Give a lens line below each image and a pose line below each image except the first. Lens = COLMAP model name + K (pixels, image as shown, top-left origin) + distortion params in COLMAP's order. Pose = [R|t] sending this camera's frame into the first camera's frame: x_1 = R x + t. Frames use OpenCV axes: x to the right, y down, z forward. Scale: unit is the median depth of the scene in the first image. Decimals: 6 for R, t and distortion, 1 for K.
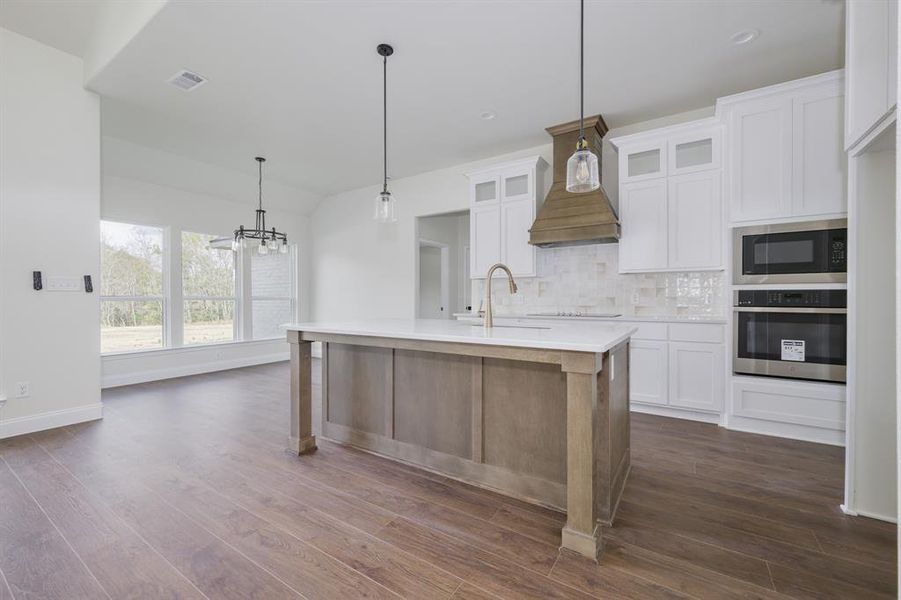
lens RADIAL K [[377.2, 0, 450.5], [0, 377.2, 300.0], [0, 0, 1]] dist [0.002963, 0.000210]
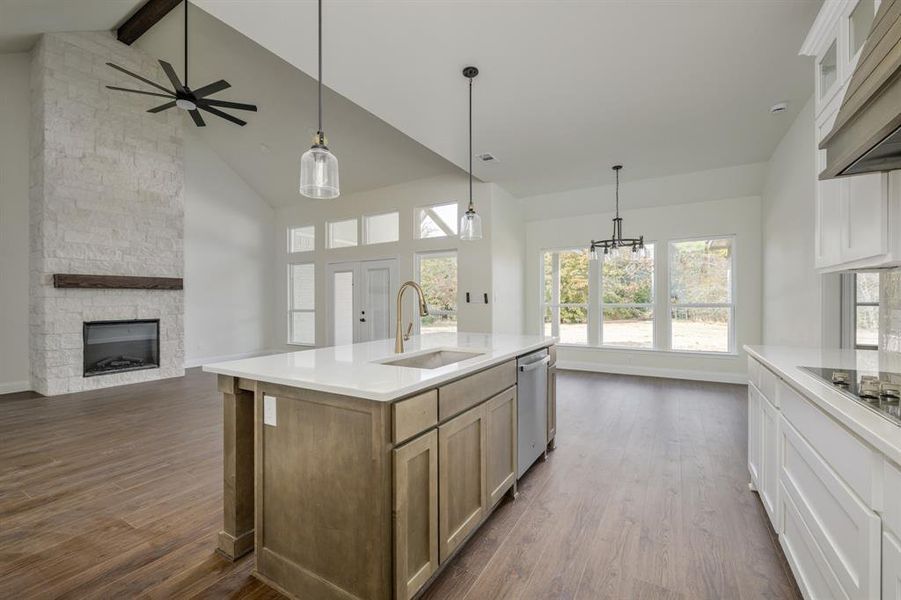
lens RADIAL K [[377.2, 0, 450.5], [0, 377.2, 300.0], [0, 0, 1]] dist [0.002963, 0.000210]
pose [[0.046035, 0.000475, -0.998940, 0.791581], [0.006656, 0.999978, 0.000782, -0.040515], [0.998918, -0.006685, 0.046030, 0.829613]]
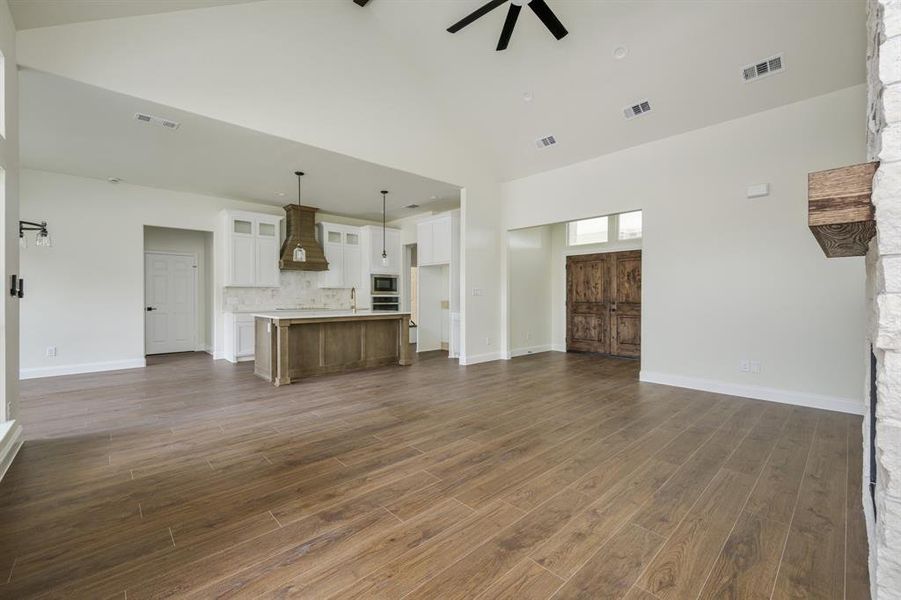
lens RADIAL K [[373.8, 0, 459.8], [0, 373.8, 298.7], [0, 0, 1]] dist [-0.000457, -0.000061]
pose [[0.219983, -0.006825, 0.975480, -1.730256], [0.001964, 0.999977, 0.006554, -0.028292], [-0.975502, 0.000474, 0.219991, -0.212670]]
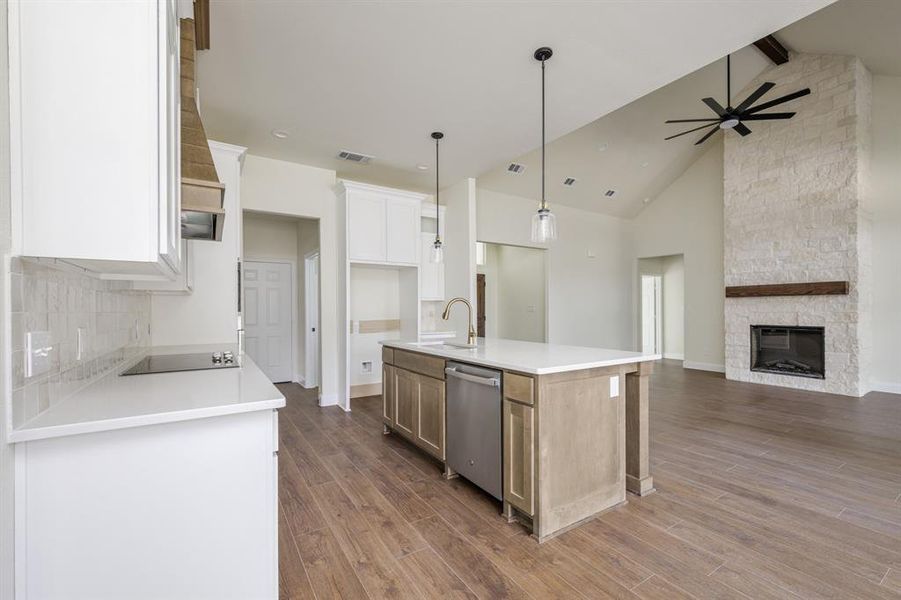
lens RADIAL K [[383.4, 0, 440.8], [0, 383.4, 311.2], [0, 0, 1]] dist [-0.003830, -0.000592]
pose [[-0.907299, 0.001988, 0.420481, -0.301090], [0.004655, 0.999975, 0.005317, -0.044753], [-0.420460, 0.006781, -0.907286, 1.814231]]
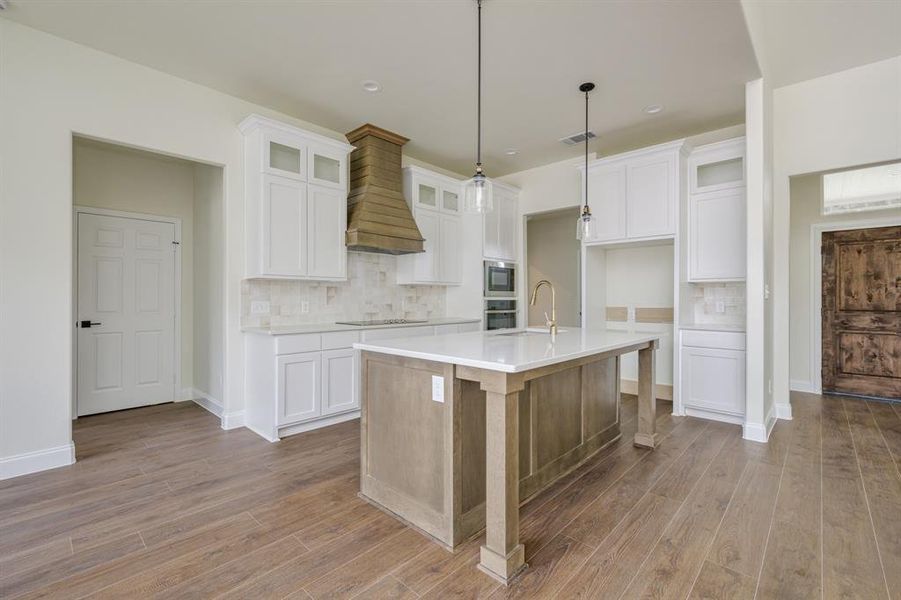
lens RADIAL K [[394.2, 0, 450.5], [0, 394.2, 300.0], [0, 0, 1]] dist [0.001340, -0.000294]
pose [[0.171835, -0.003253, 0.985120, -0.904261], [-0.000415, 0.999994, 0.003374, -0.031308], [-0.985126, -0.000989, 0.171832, 0.851835]]
